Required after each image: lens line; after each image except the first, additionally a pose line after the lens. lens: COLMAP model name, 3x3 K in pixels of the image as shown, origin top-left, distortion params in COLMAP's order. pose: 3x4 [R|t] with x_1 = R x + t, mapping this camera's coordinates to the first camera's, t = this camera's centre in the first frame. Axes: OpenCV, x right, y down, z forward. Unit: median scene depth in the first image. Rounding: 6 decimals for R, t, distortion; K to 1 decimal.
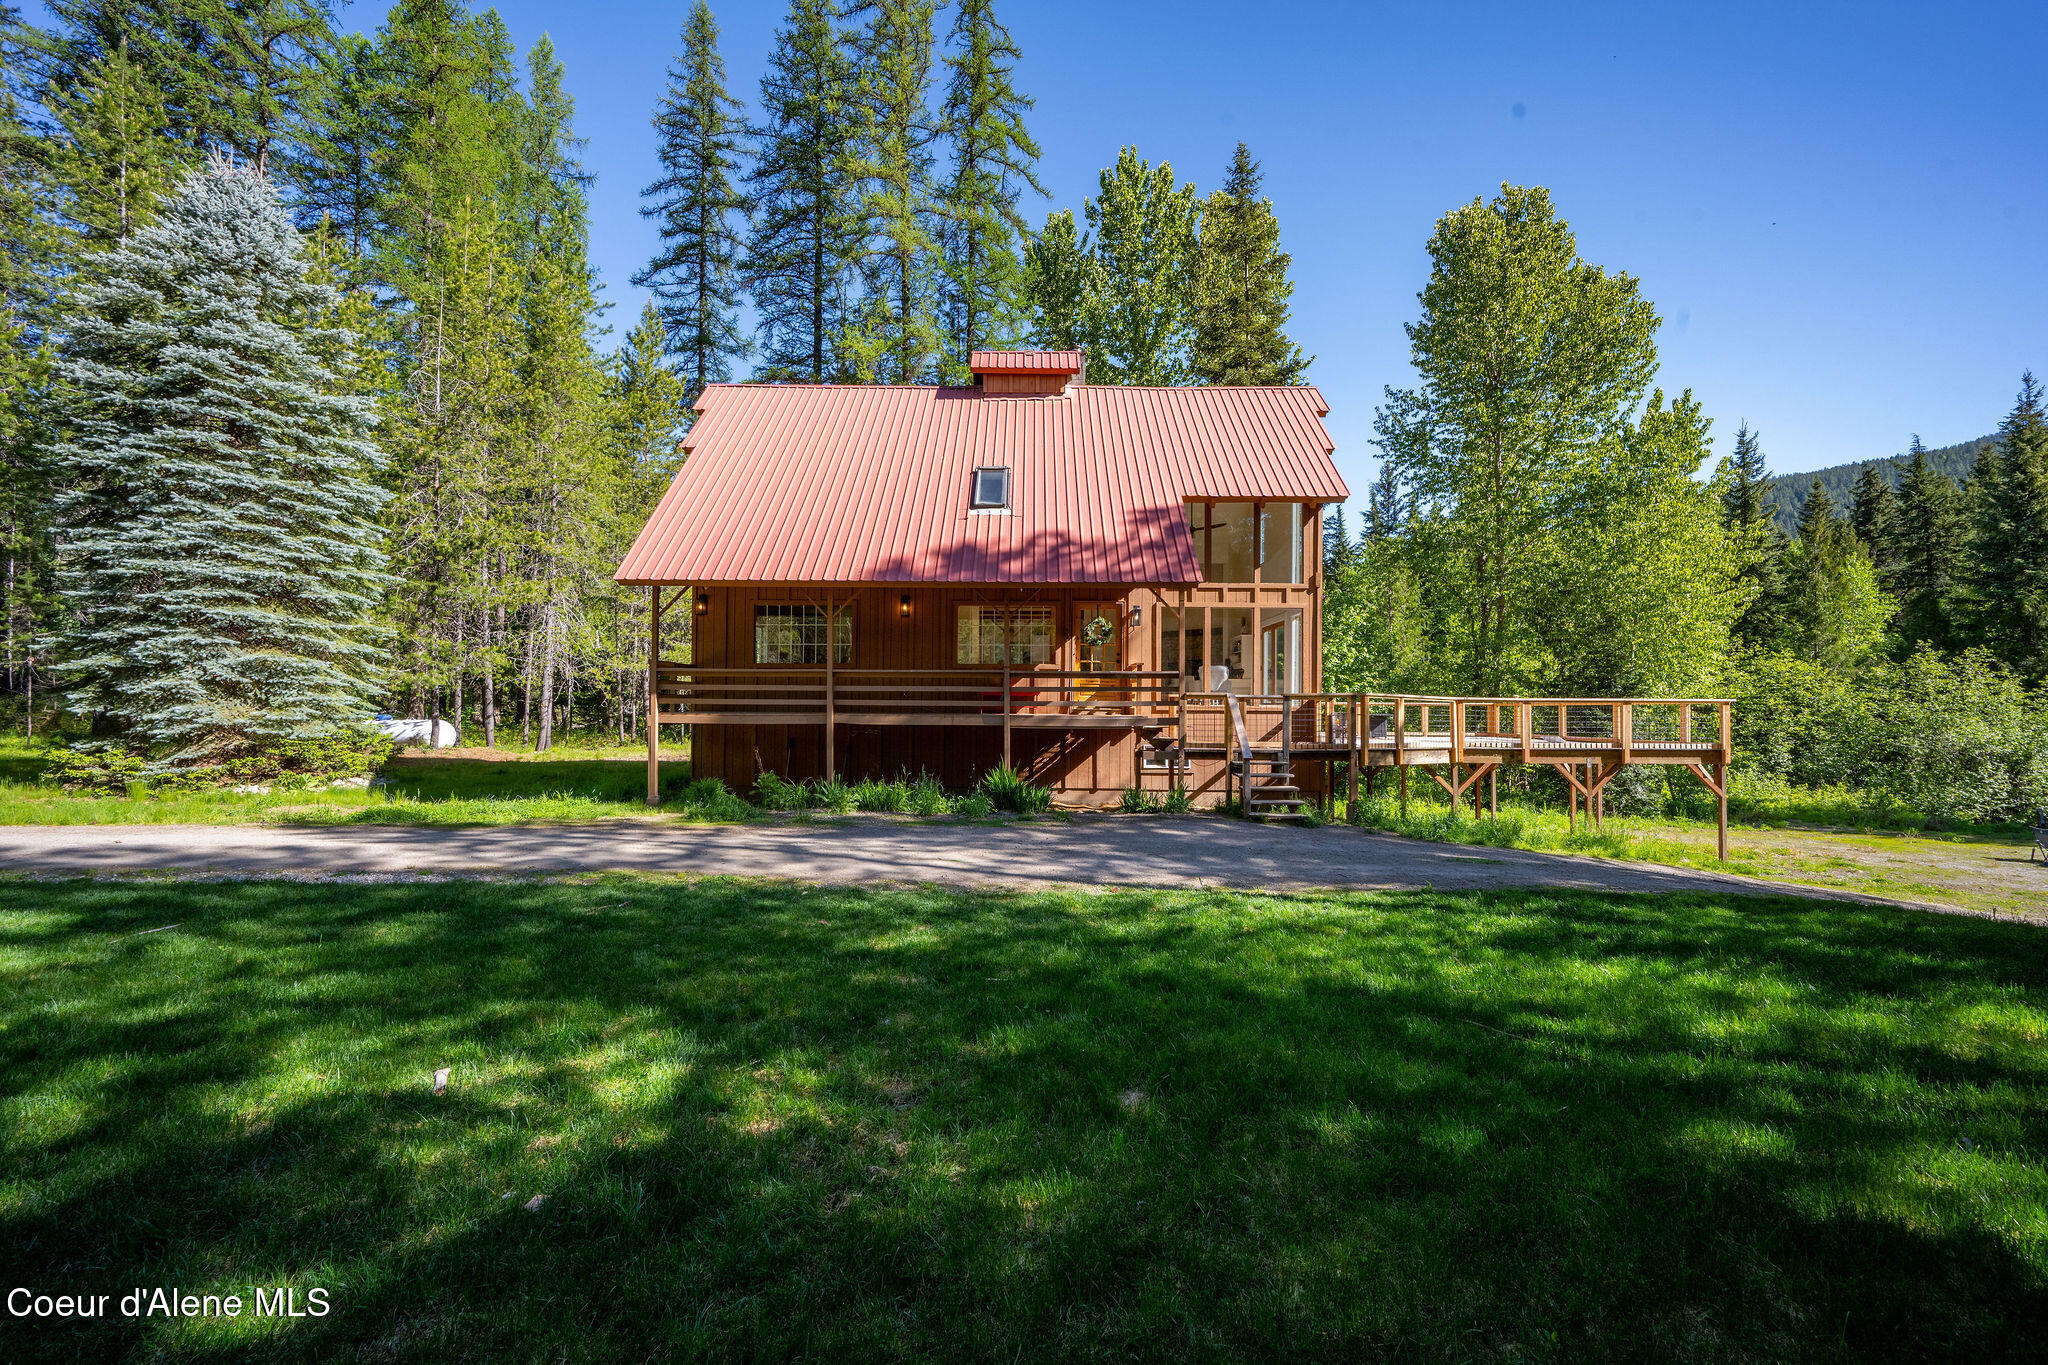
lens RADIAL K [[806.4, 0, 1016.0], [0, 806.4, 733.4], [0, 0, 1]] dist [0.001428, 0.000019]
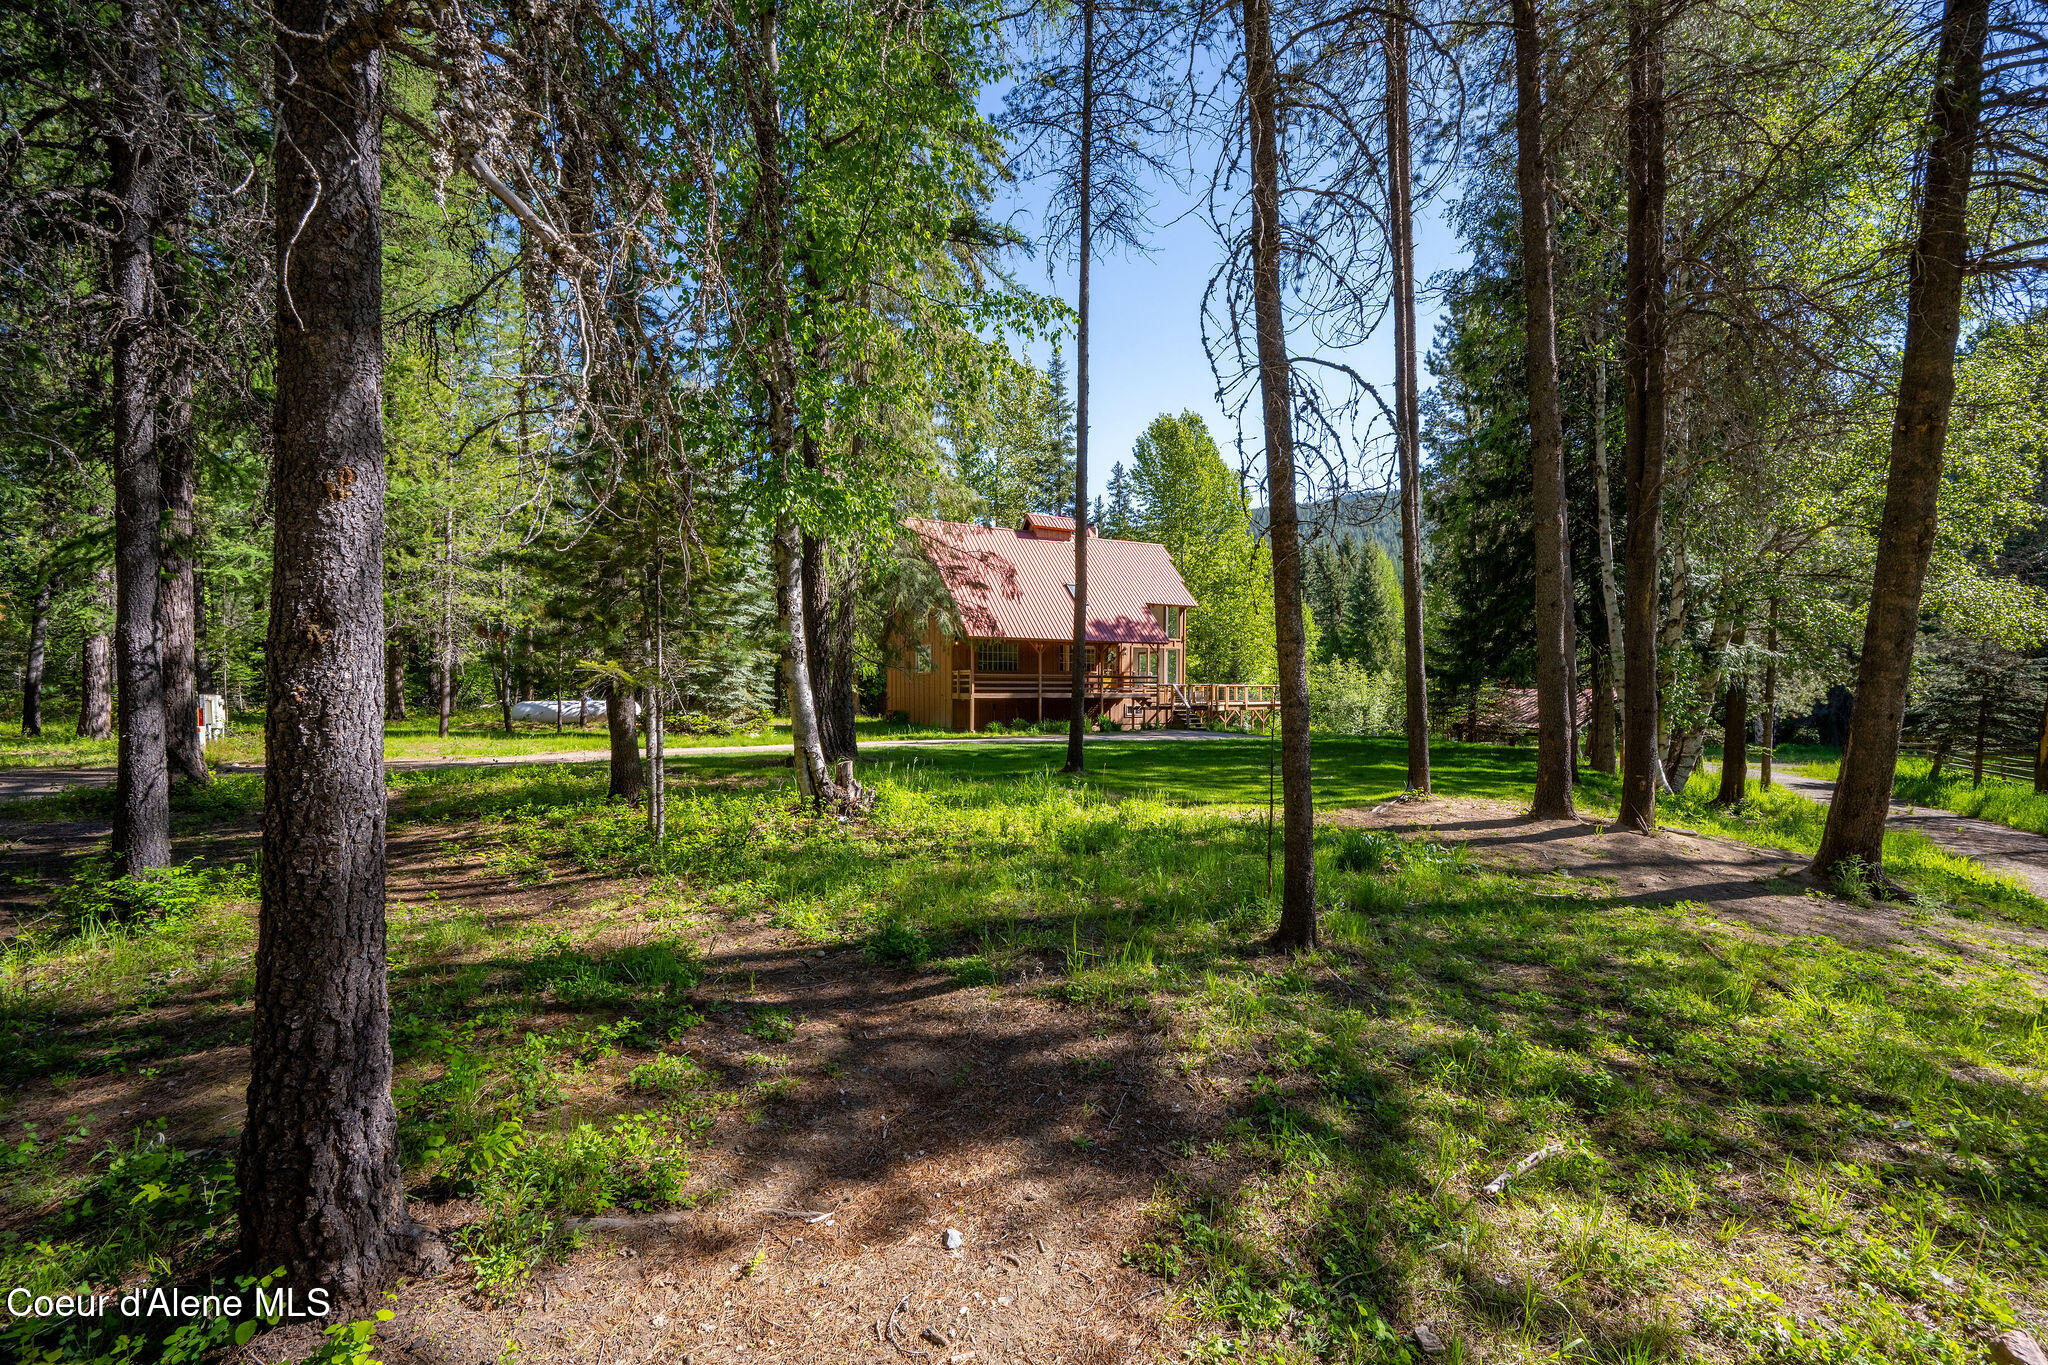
lens RADIAL K [[848.8, 0, 1023.2], [0, 848.8, 757.0], [0, 0, 1]] dist [0.001164, 0.000068]
pose [[0.866686, -0.046102, 0.496719, -1.362304], [0.019447, 0.998086, 0.058705, 0.014619], [-0.498475, -0.041219, 0.865924, -1.023871]]
